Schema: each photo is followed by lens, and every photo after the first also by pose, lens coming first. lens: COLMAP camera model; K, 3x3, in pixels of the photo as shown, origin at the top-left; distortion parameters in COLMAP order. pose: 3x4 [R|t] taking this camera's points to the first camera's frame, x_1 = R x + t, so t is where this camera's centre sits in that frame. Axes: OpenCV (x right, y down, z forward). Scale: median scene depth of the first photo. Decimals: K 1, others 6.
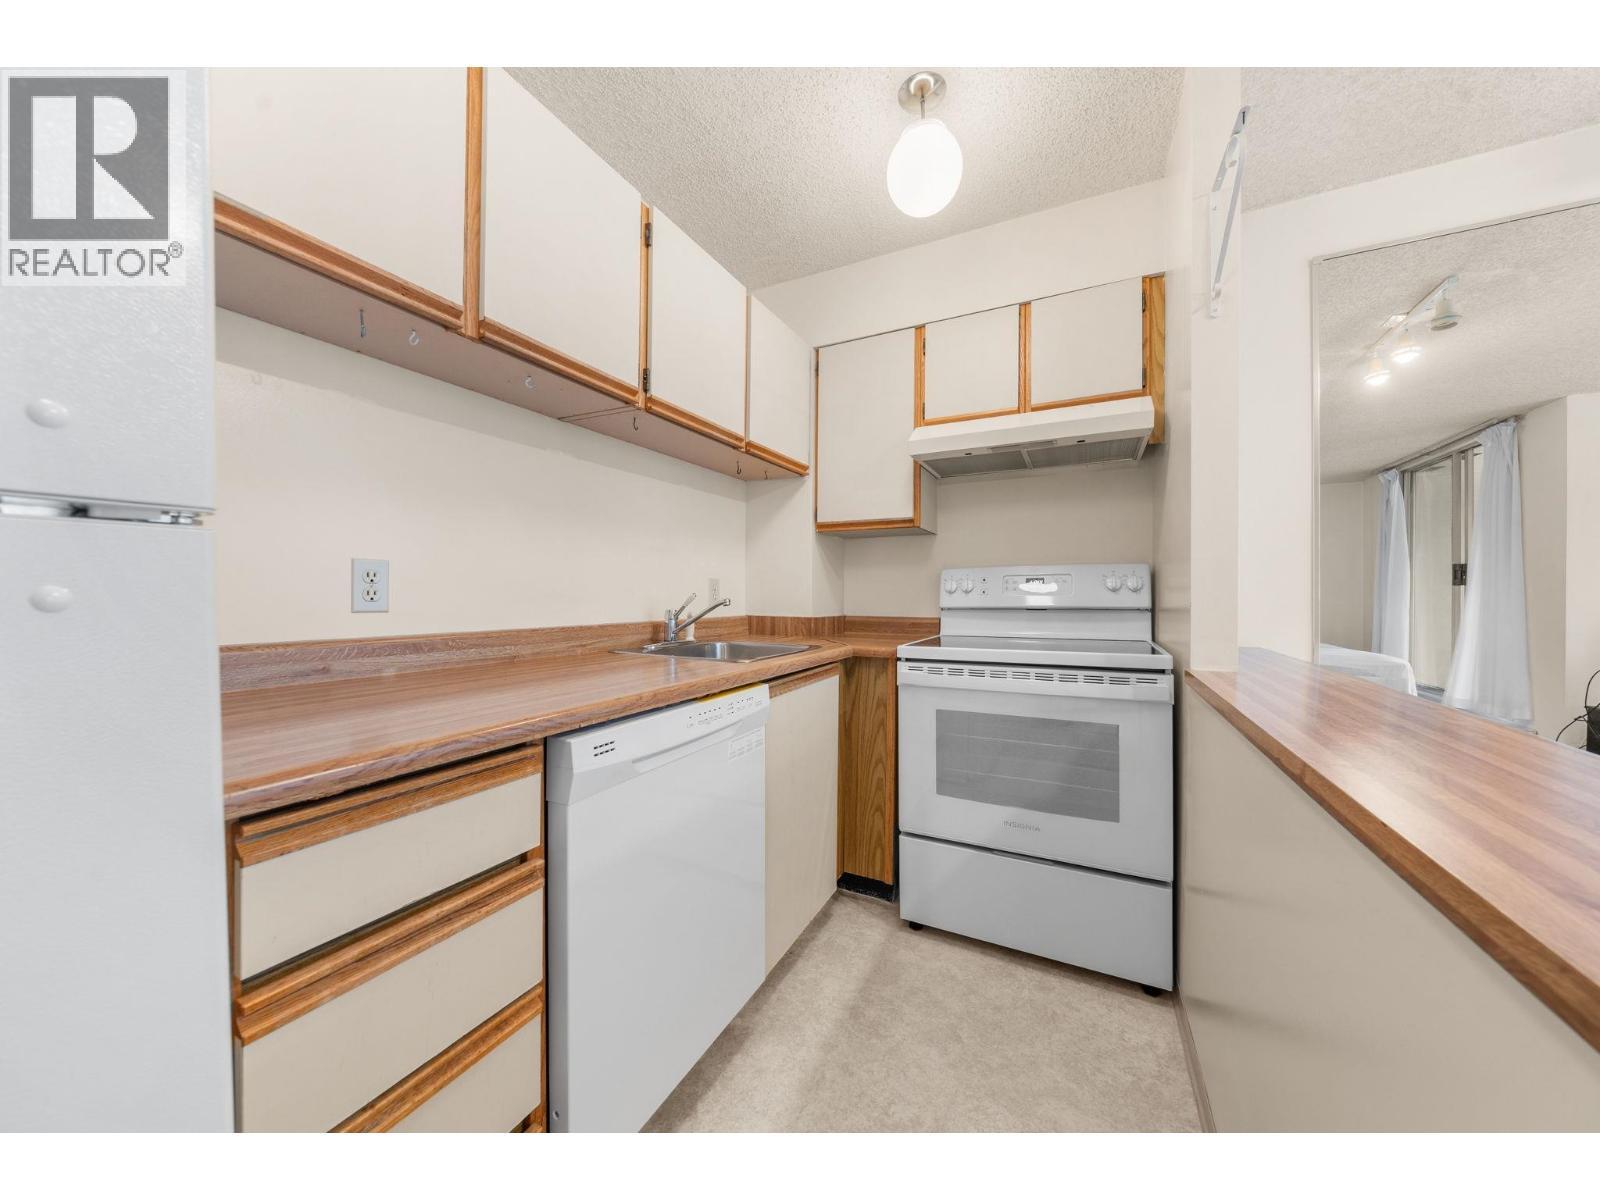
lens RADIAL K [[568.9, 0, 800.0], [0, 568.9, 600.0], [0, 0, 1]] dist [-0.000482, -0.000152]
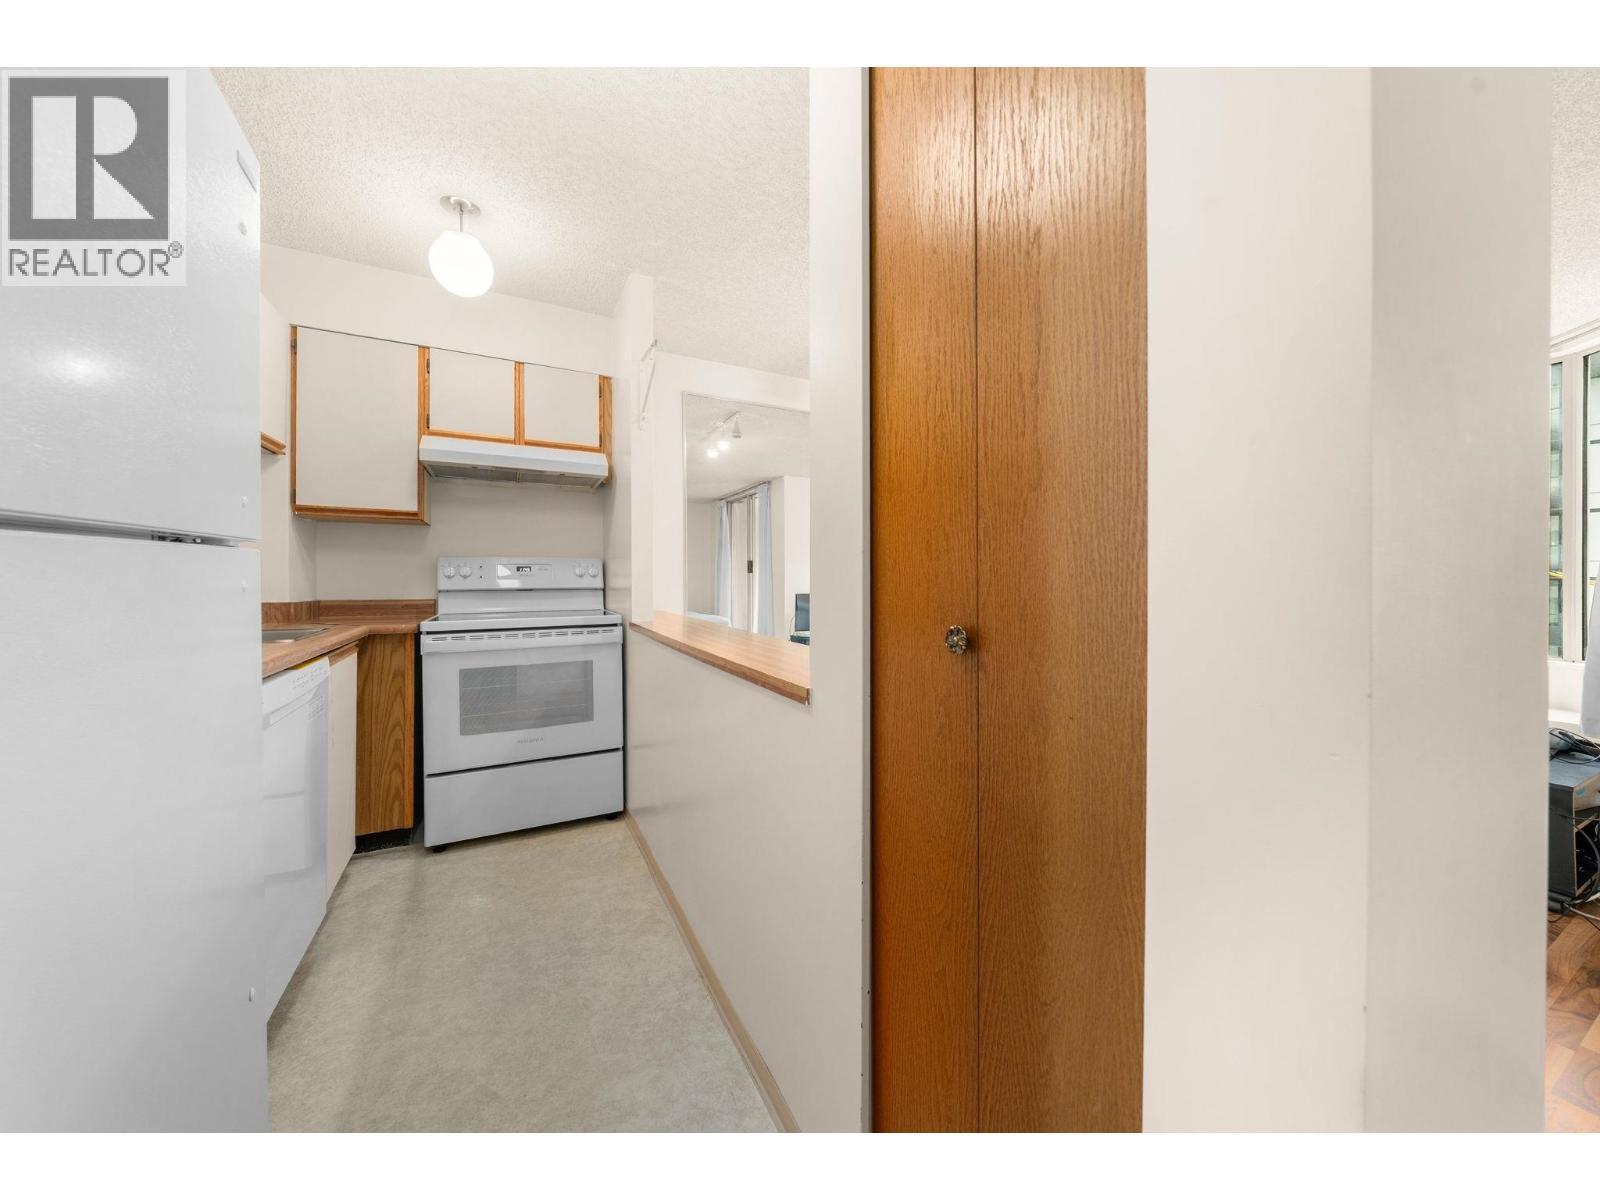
lens RADIAL K [[583.6, 0, 813.5], [0, 583.6, 592.5], [0, 0, 1]] dist [-0.003724, -0.000213]
pose [[0.582313, -0.018370, 0.812757, -0.336098], [0.005171, 0.999808, 0.018894, -0.000450], [-0.812948, -0.006800, 0.582296, -0.380446]]
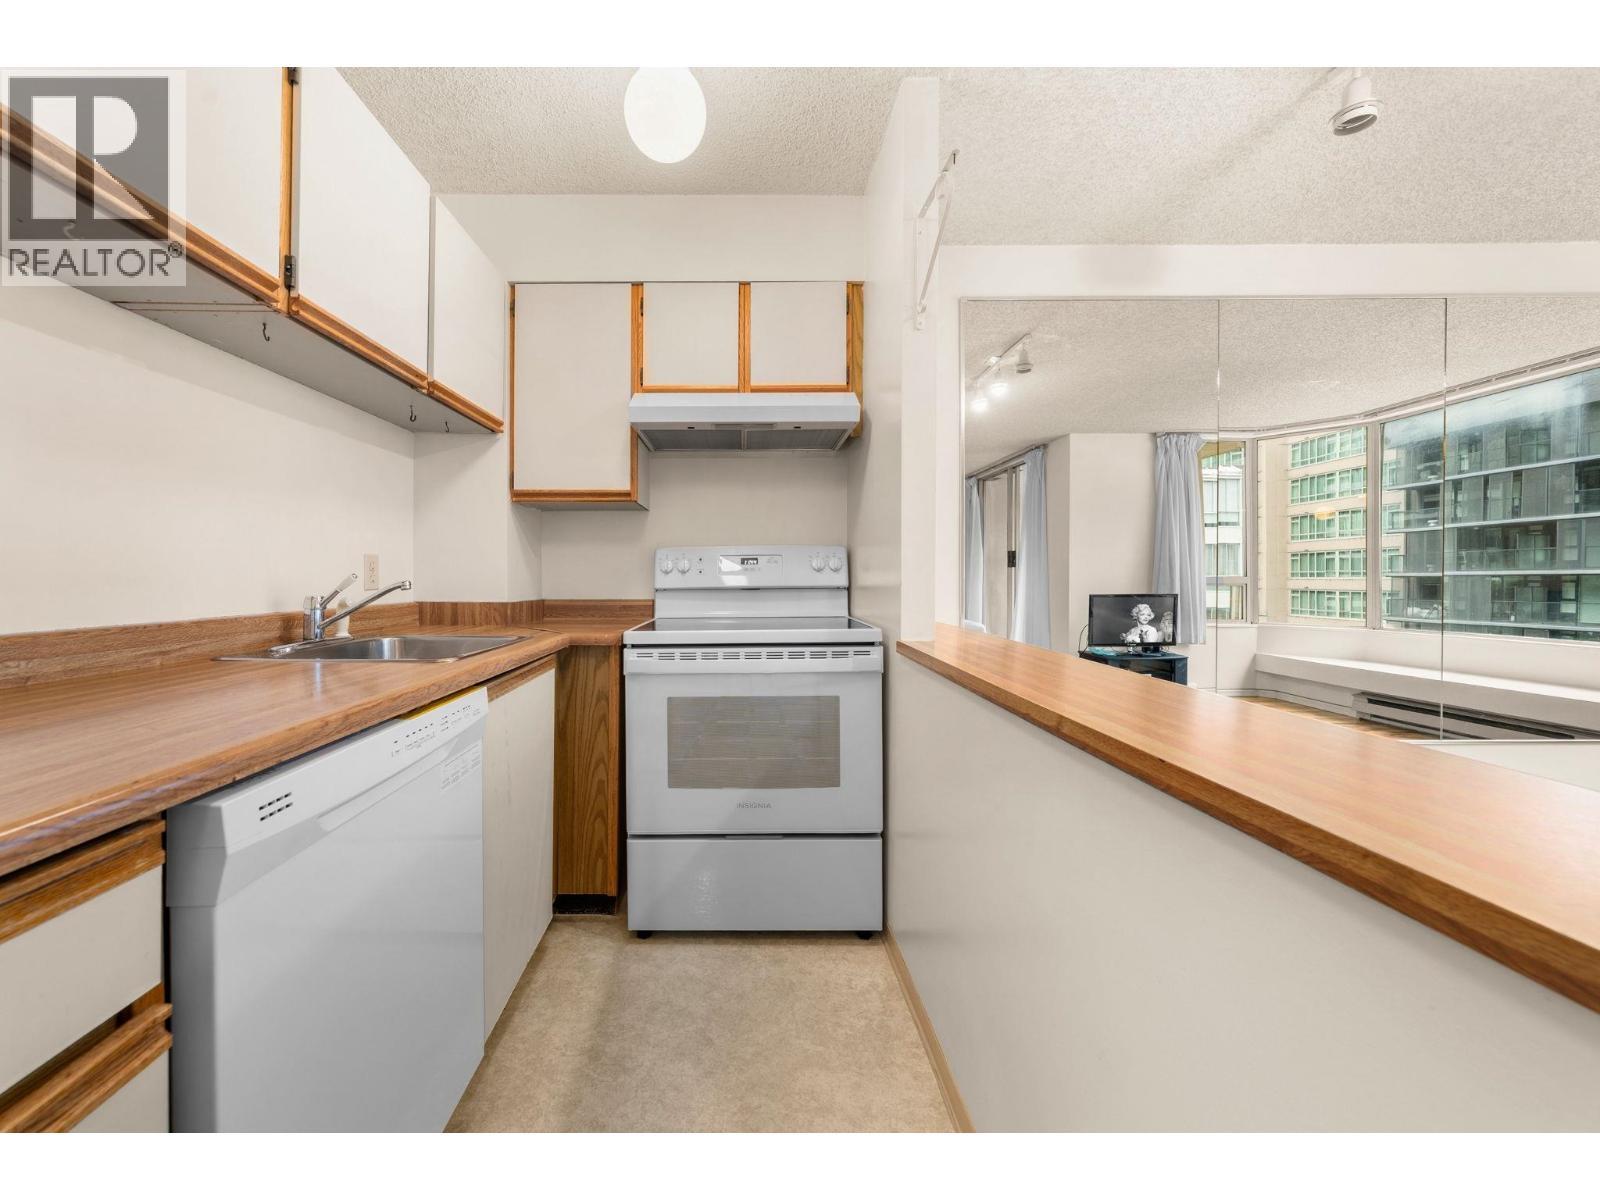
lens RADIAL K [[597.3, 0, 747.4], [0, 597.3, 583.8], [0, 0, 1]] dist [-0.001402, -0.000174]
pose [[0.890072, -0.009234, 0.455725, -0.084040], [0.007091, 0.999954, 0.006412, -0.000056], [-0.455764, -0.002476, 0.890097, 0.063703]]
